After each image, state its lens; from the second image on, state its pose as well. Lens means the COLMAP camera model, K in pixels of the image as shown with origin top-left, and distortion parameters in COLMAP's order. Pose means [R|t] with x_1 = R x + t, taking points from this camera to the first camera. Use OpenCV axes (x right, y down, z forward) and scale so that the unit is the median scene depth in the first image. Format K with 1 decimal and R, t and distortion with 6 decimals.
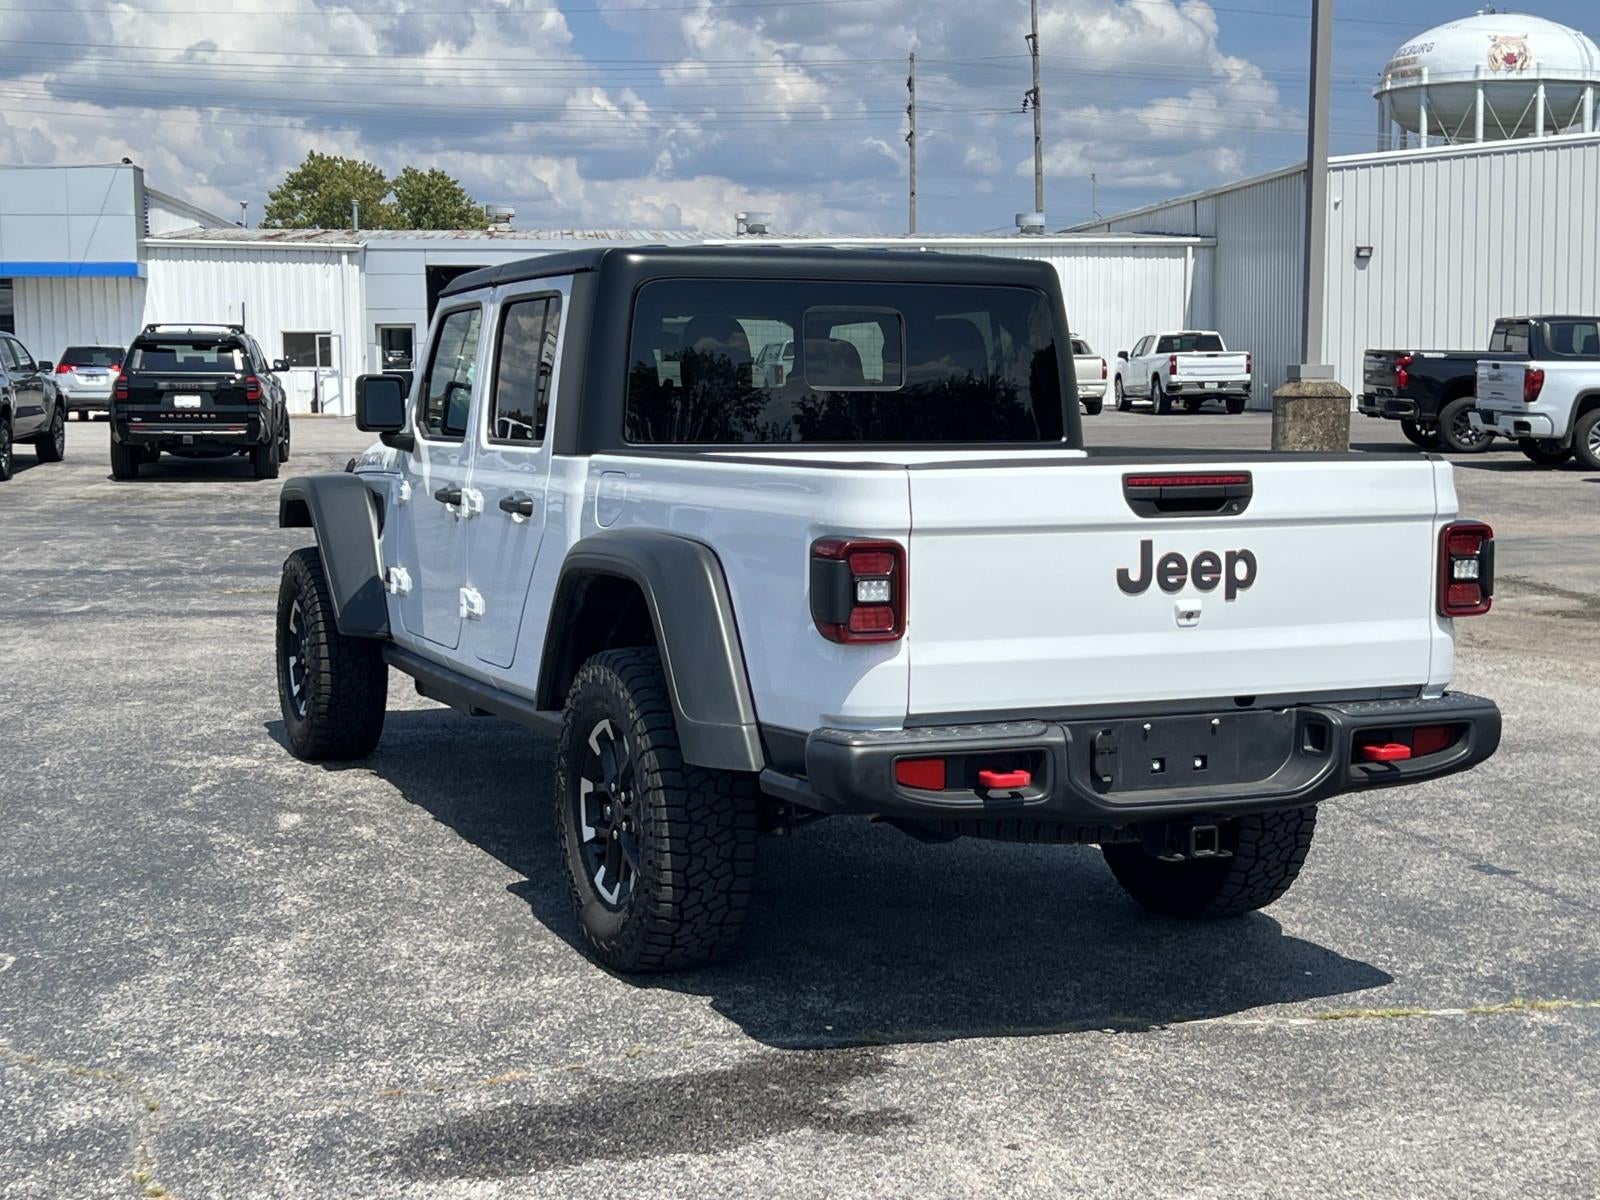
lens RADIAL K [[2401.9, 0, 800.7], [0, 2401.9, 599.1], [0, 0, 1]] dist [0.094155, 0.000000]
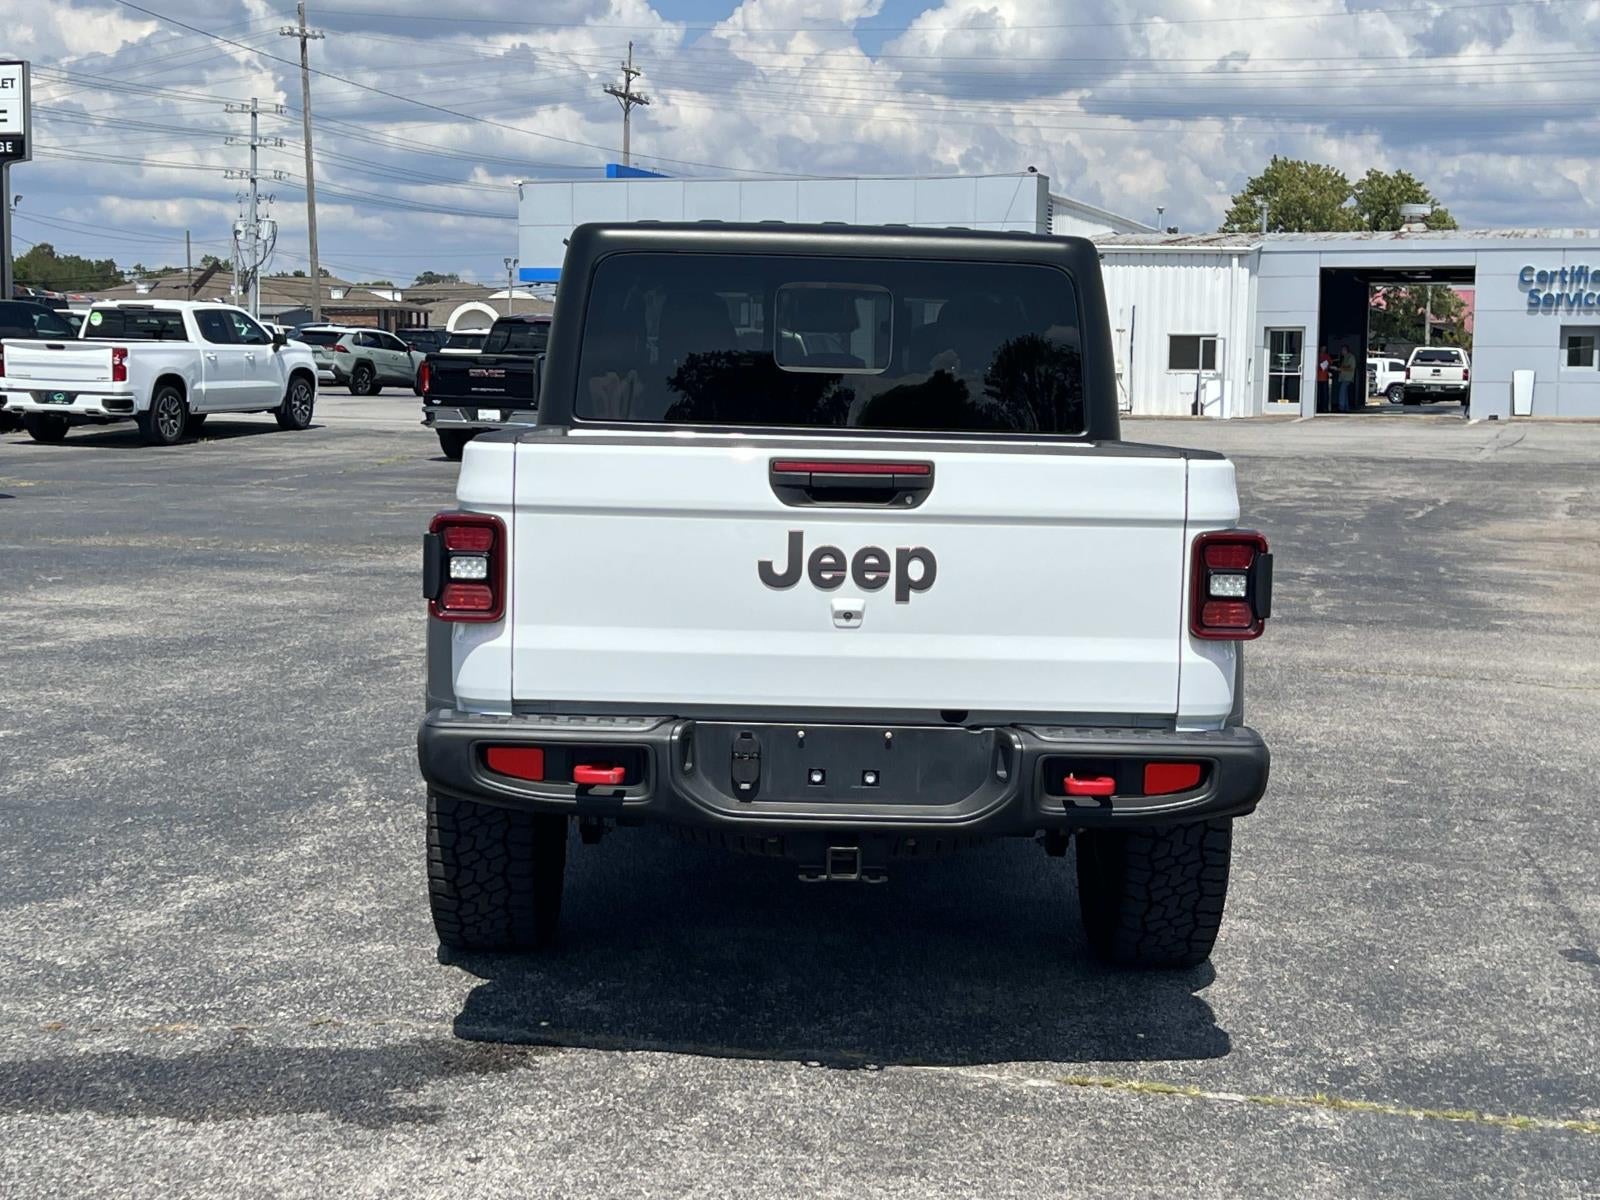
lens RADIAL K [[2398.9, 0, 812.3], [0, 2398.9, 602.9], [0, 0, 1]] dist [0.087169, 0.000000]
pose [[0.918330, 0.057028, -0.391685, 0.481941], [-0.057355, 0.998295, 0.010877, -0.007044], [0.391637, 0.012477, 0.920035, 0.152962]]
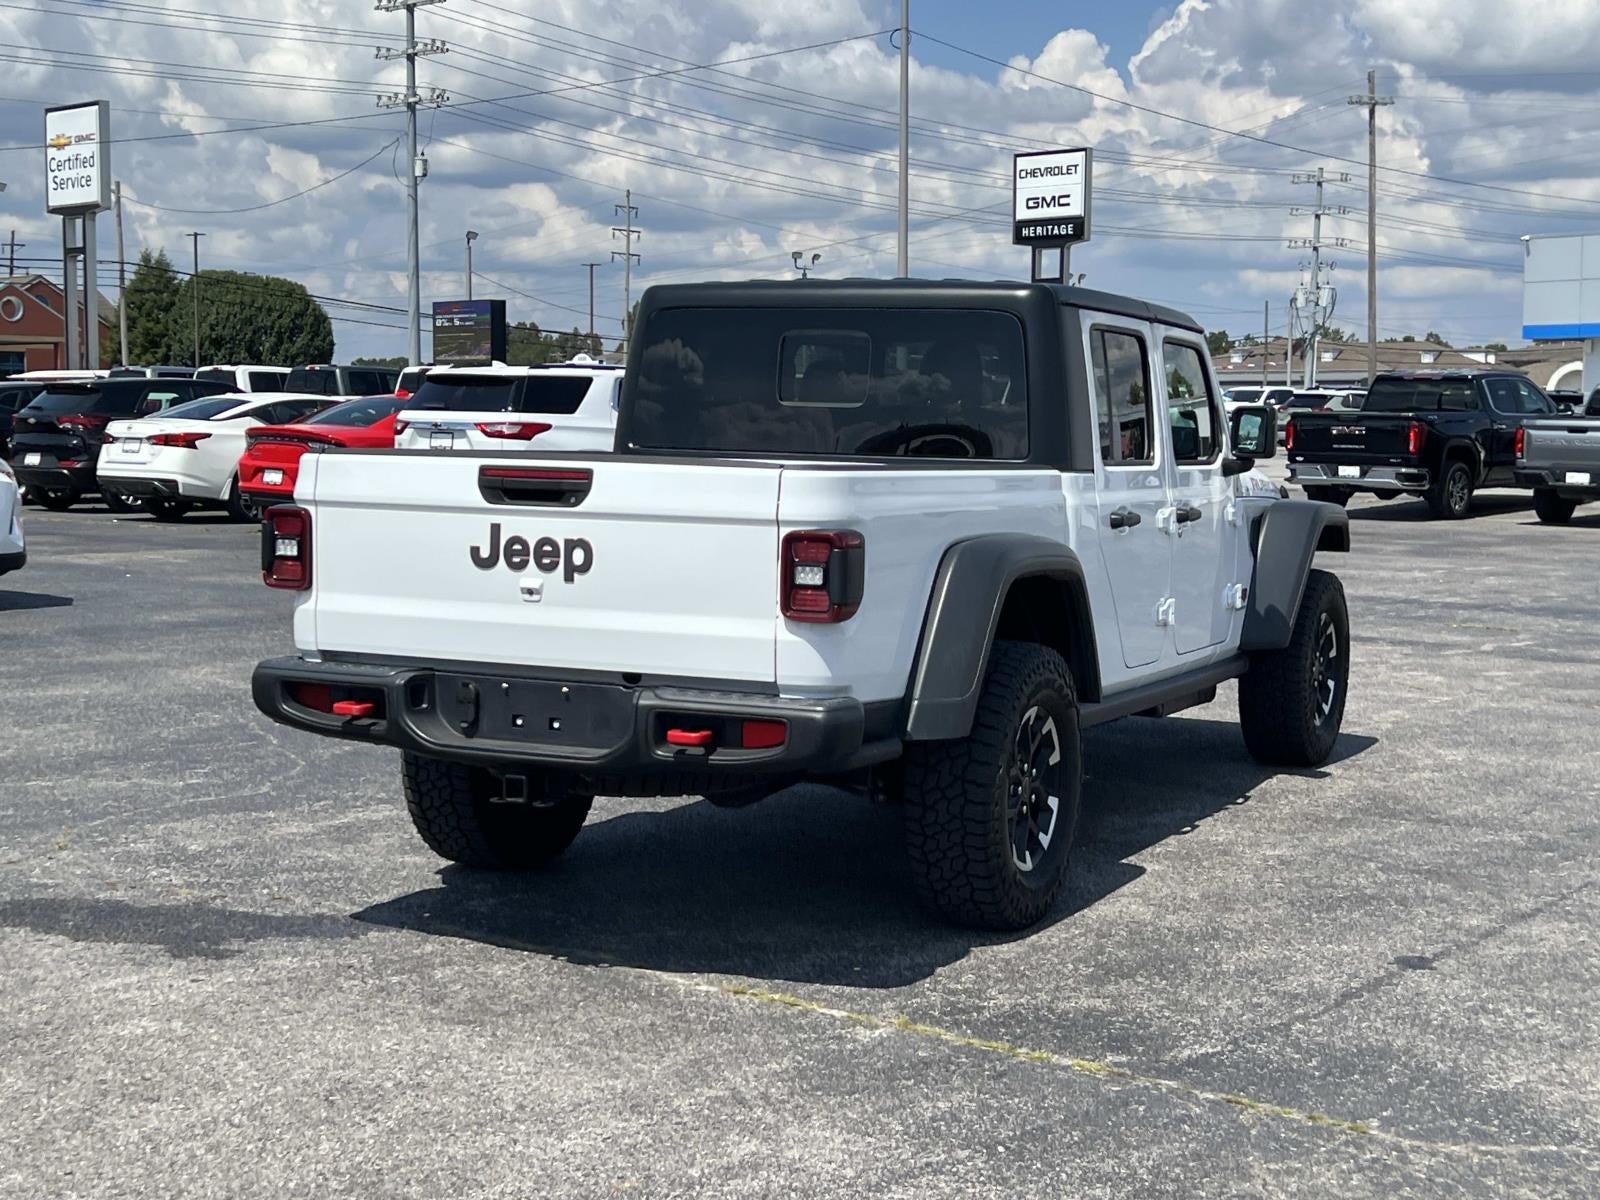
lens RADIAL K [[2375.1, 0, 793.7], [0, 2375.1, 606.1], [0, 0, 1]] dist [0.117880, 0.000000]
pose [[0.657176, 0.072494, -0.750243, 1.041946], [-0.087999, 0.995936, 0.019153, -0.018428], [0.748583, 0.053434, 0.660885, 0.333162]]
